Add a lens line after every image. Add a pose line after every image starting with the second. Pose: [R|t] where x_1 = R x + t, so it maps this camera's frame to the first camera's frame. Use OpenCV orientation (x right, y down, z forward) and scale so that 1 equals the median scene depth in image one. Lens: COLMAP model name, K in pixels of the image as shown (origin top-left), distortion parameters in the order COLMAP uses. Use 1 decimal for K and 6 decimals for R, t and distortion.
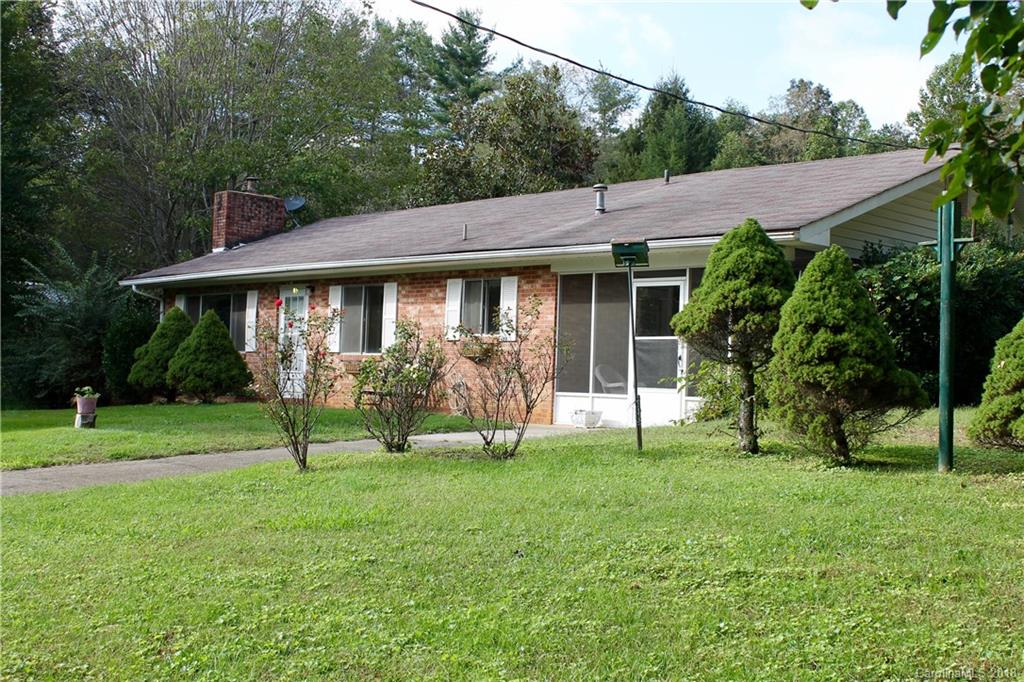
lens RADIAL K [[1302.7, 0, 517.3], [0, 1302.7, 341.6], [0, 0, 1]] dist [-0.067840, 0.000000]
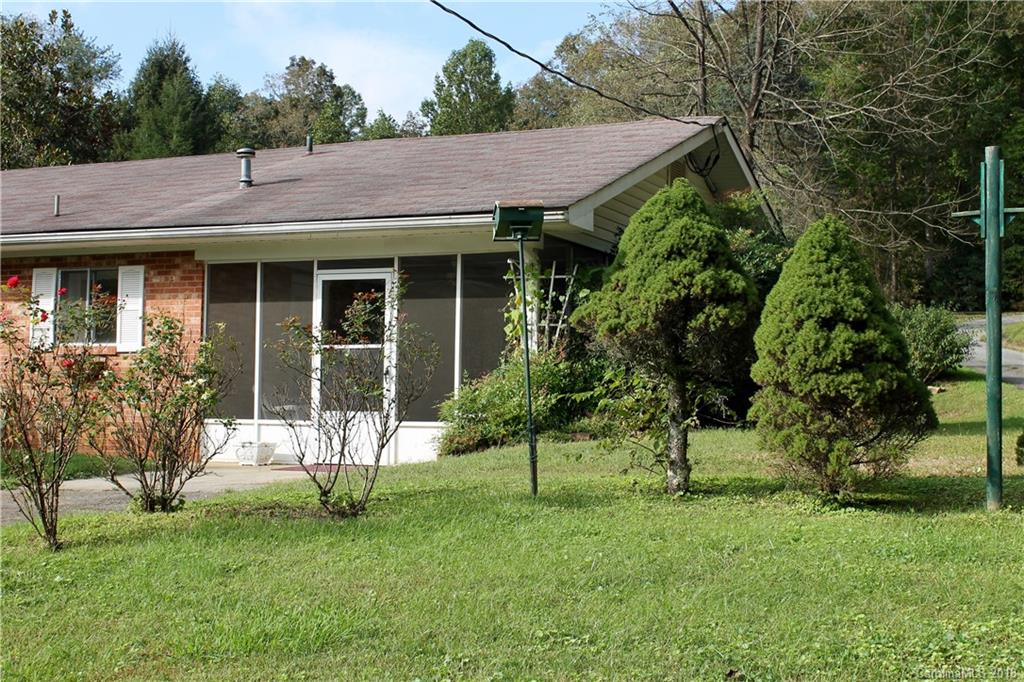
lens RADIAL K [[1490.1, 0, 509.8], [0, 1490.1, 342.9], [0, 0, 1]] dist [-0.033921, 0.000000]
pose [[0.929690, 0.000273, 0.368342, -0.116648], [0.003810, 0.999939, -0.010357, 0.003998], [-0.368322, 0.011033, 0.929633, 0.124829]]
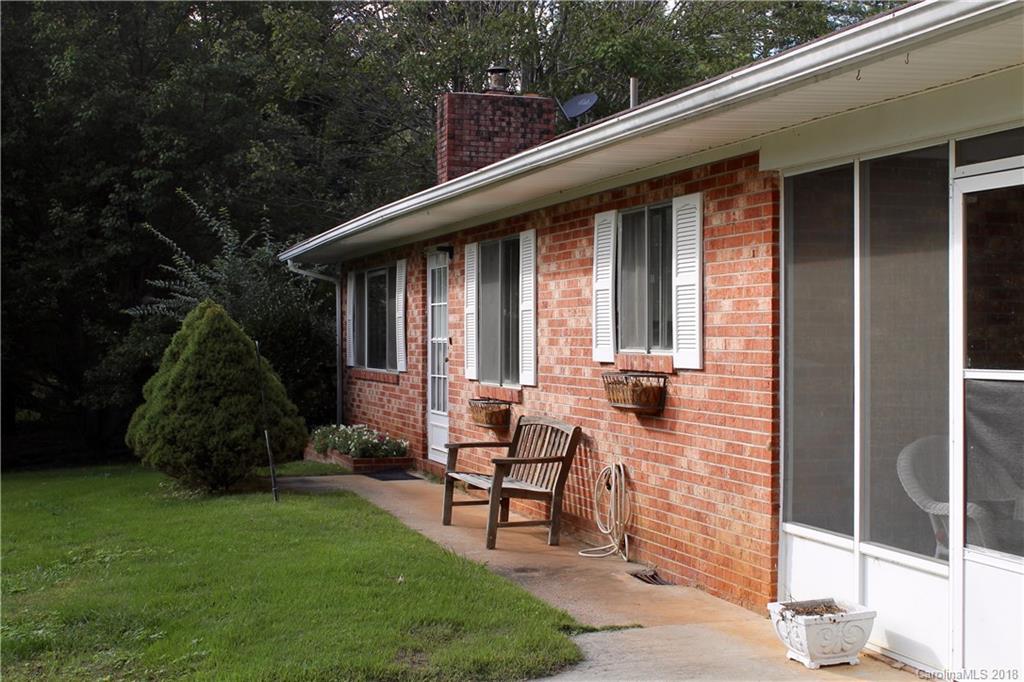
lens RADIAL K [[1409.9, 0, 510.8], [0, 1409.9, 340.9], [0, 0, 1]] dist [-0.039999, 0.000000]
pose [[0.897685, -0.033718, -0.439346, 0.122563], [0.047018, 0.998705, 0.019423, -0.018181], [0.438122, -0.038093, 0.898108, 0.605273]]
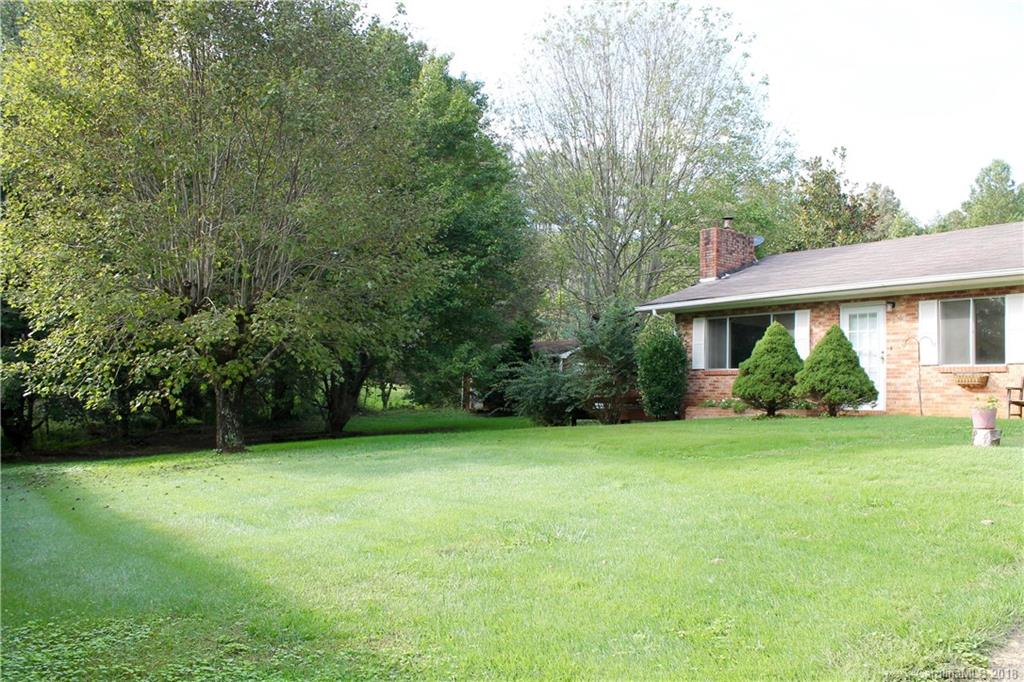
lens RADIAL K [[875.0, 0, 544.7], [0, 875.0, 317.7], [0, 0, 1]] dist [-0.154926, 0.132333]
pose [[0.996246, -0.015317, -0.085201, -0.443390], [0.009923, 0.997940, -0.063381, 0.012712], [0.085997, 0.062297, 0.994346, 0.342787]]
